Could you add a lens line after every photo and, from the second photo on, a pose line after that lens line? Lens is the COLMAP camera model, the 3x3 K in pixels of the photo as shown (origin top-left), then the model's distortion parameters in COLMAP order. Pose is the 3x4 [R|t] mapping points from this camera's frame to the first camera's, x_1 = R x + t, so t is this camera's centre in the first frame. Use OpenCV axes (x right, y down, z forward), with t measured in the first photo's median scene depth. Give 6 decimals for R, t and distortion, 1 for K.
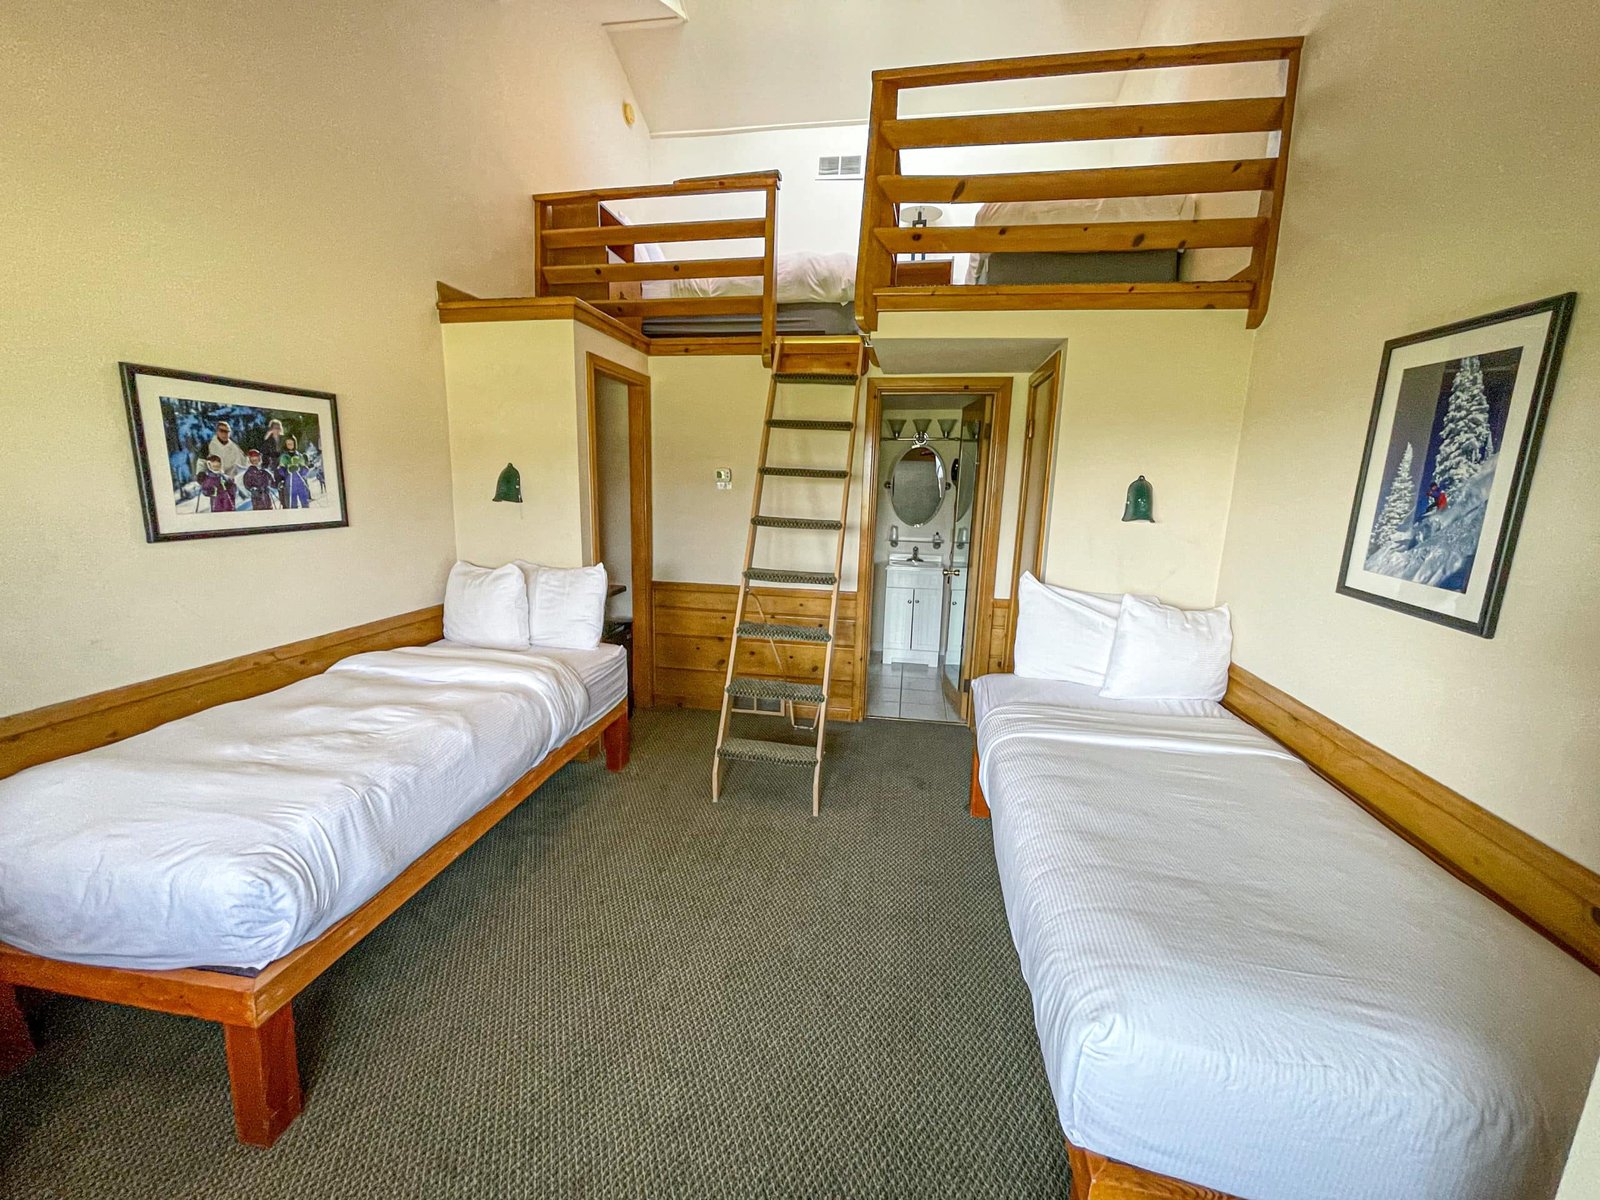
lens RADIAL K [[643.8, 0, 795.5], [0, 643.8, 597.0], [0, 0, 1]] dist [0.003953, -0.002675]
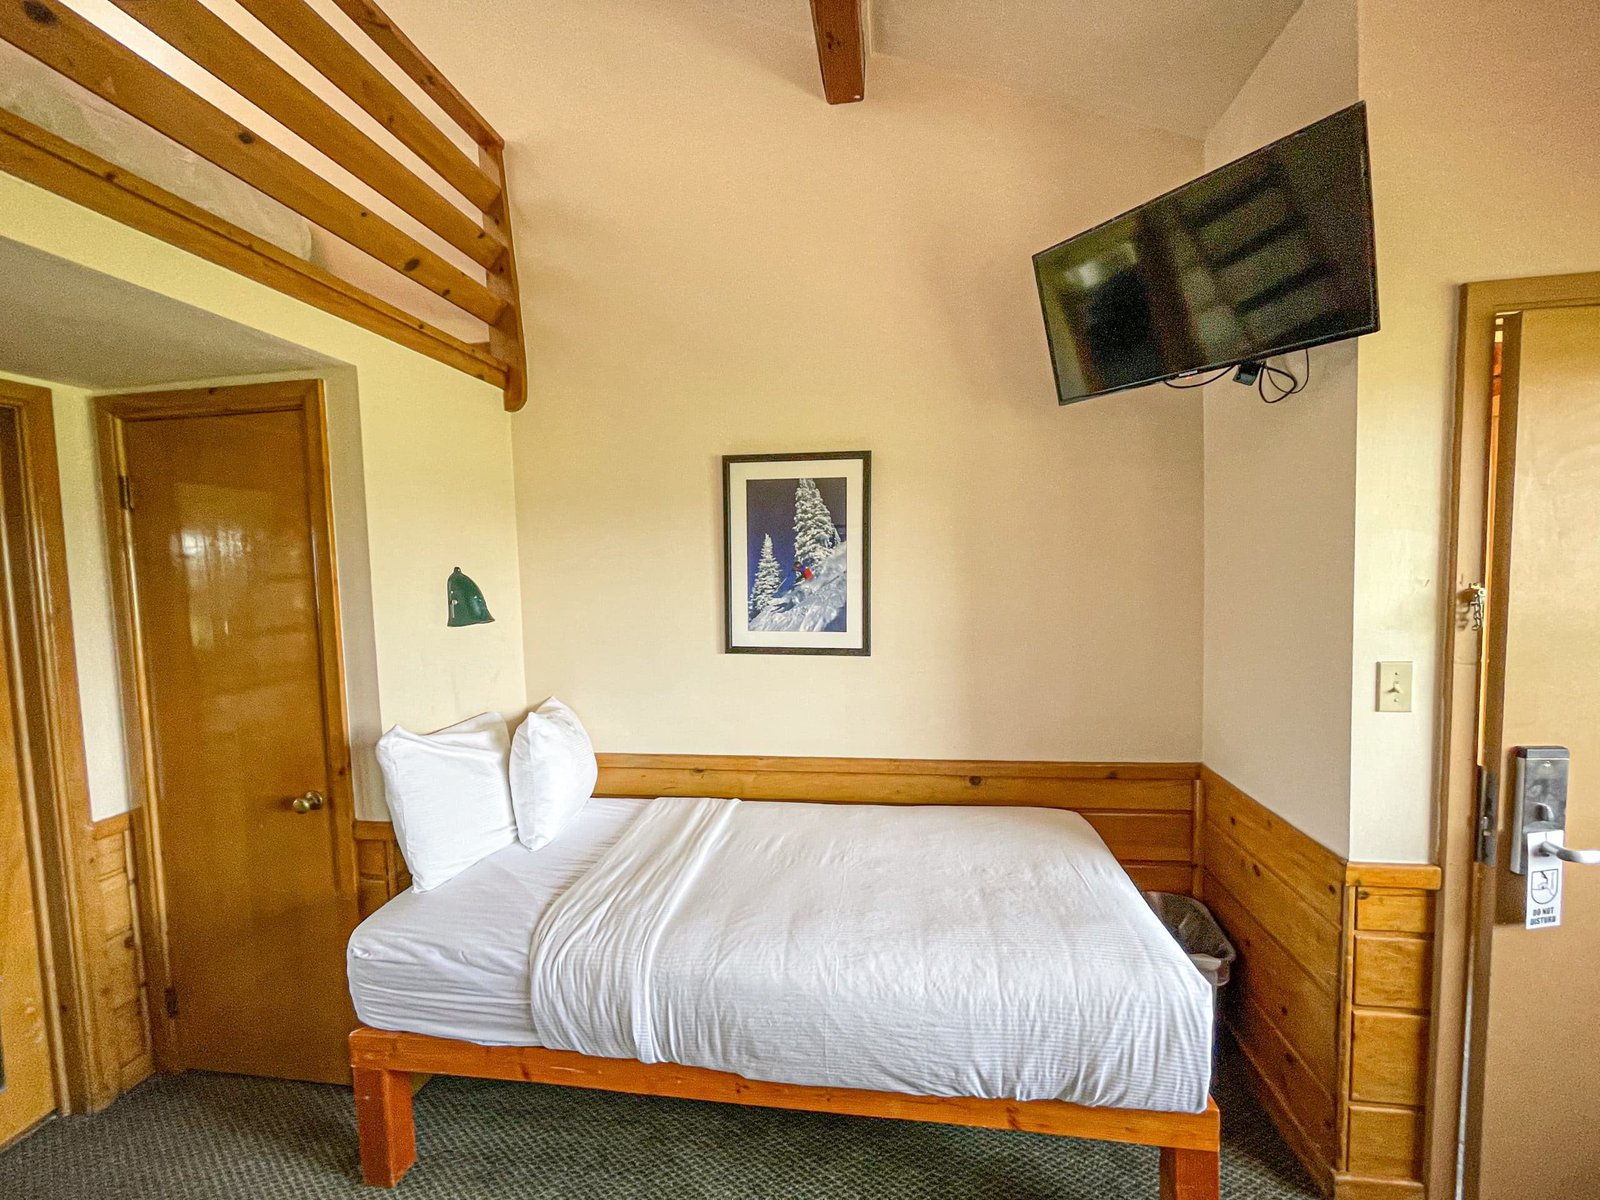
lens RADIAL K [[643.8, 0, 790.0], [0, 643.8, 599.2], [0, 0, 1]] dist [0.003953, -0.002675]
pose [[-0.028384, -0.088301, 0.995689, -0.372557], [0.210819, 0.973157, 0.092313, -0.197051], [-0.977113, 0.212530, -0.009006, 0.888983]]
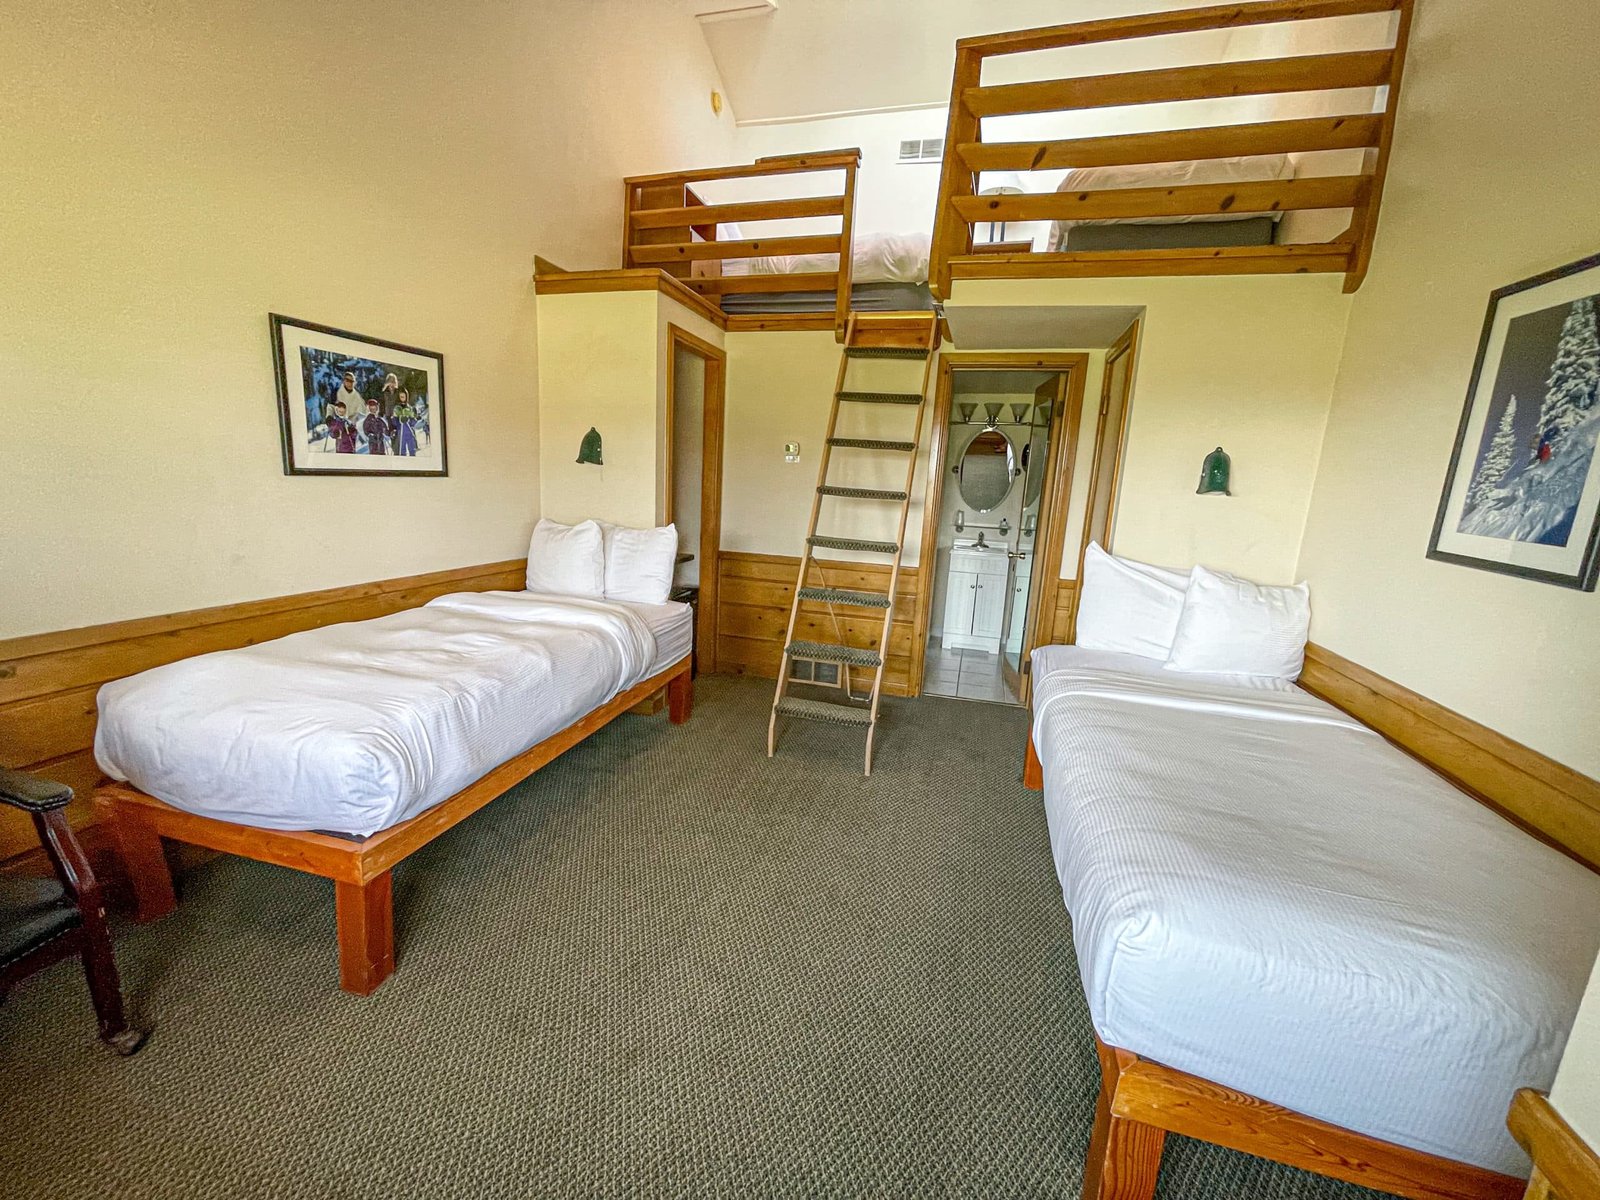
lens RADIAL K [[643.8, 0, 794.9], [0, 643.8, 595.2], [0, 0, 1]] dist [0.003953, -0.002675]
pose [[0.994301, 0.045177, -0.096562, 0.004755], [-0.045289, 0.998973, 0.001032, 0.091505], [0.096510, 0.003347, 0.995326, -0.041190]]
